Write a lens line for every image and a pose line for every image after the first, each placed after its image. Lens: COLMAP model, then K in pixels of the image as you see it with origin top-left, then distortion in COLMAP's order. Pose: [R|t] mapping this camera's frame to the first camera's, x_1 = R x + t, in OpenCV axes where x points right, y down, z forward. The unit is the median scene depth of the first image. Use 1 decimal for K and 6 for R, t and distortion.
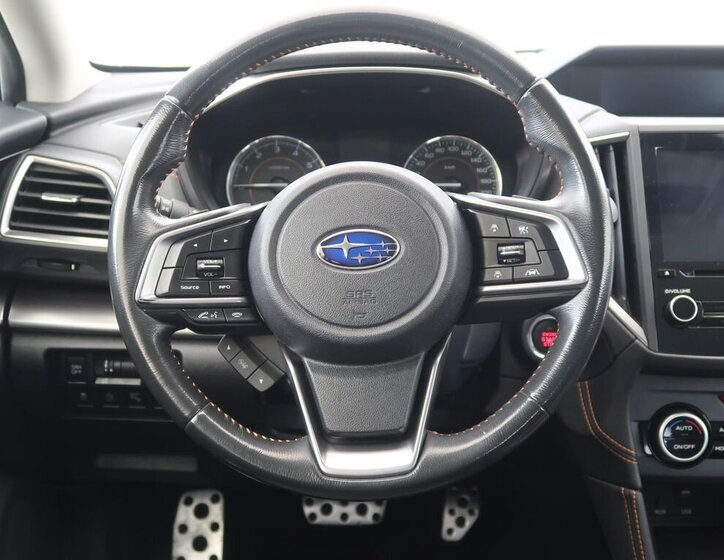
lens RADIAL K [[975.3, 0, 362.0], [0, 975.3, 280.0], [0, 0, 1]] dist [-0.004847, -0.005087]
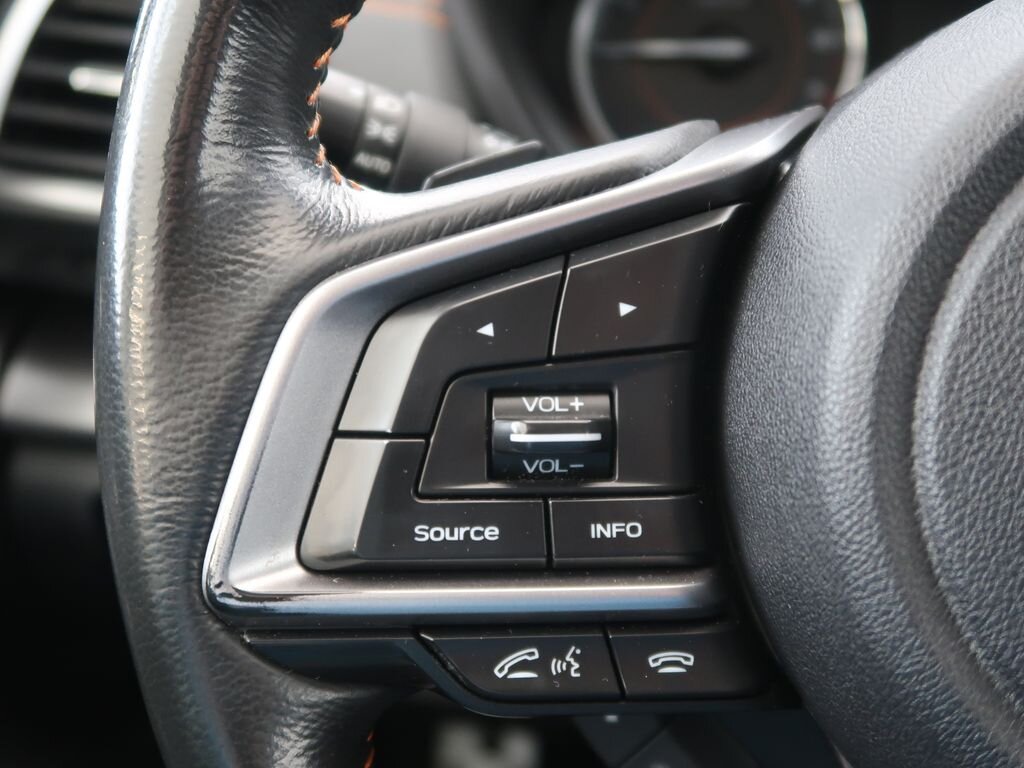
lens RADIAL K [[1168.5, 0, 512.0], [0, 1168.5, 384.0], [0, 0, 1]] dist [-0.009607, -0.017928]
pose [[0.988841, 0.045113, -0.141978, -0.128079], [-0.023557, 0.988406, 0.149995, -0.062048], [0.147099, -0.144976, 0.978439, 0.746517]]
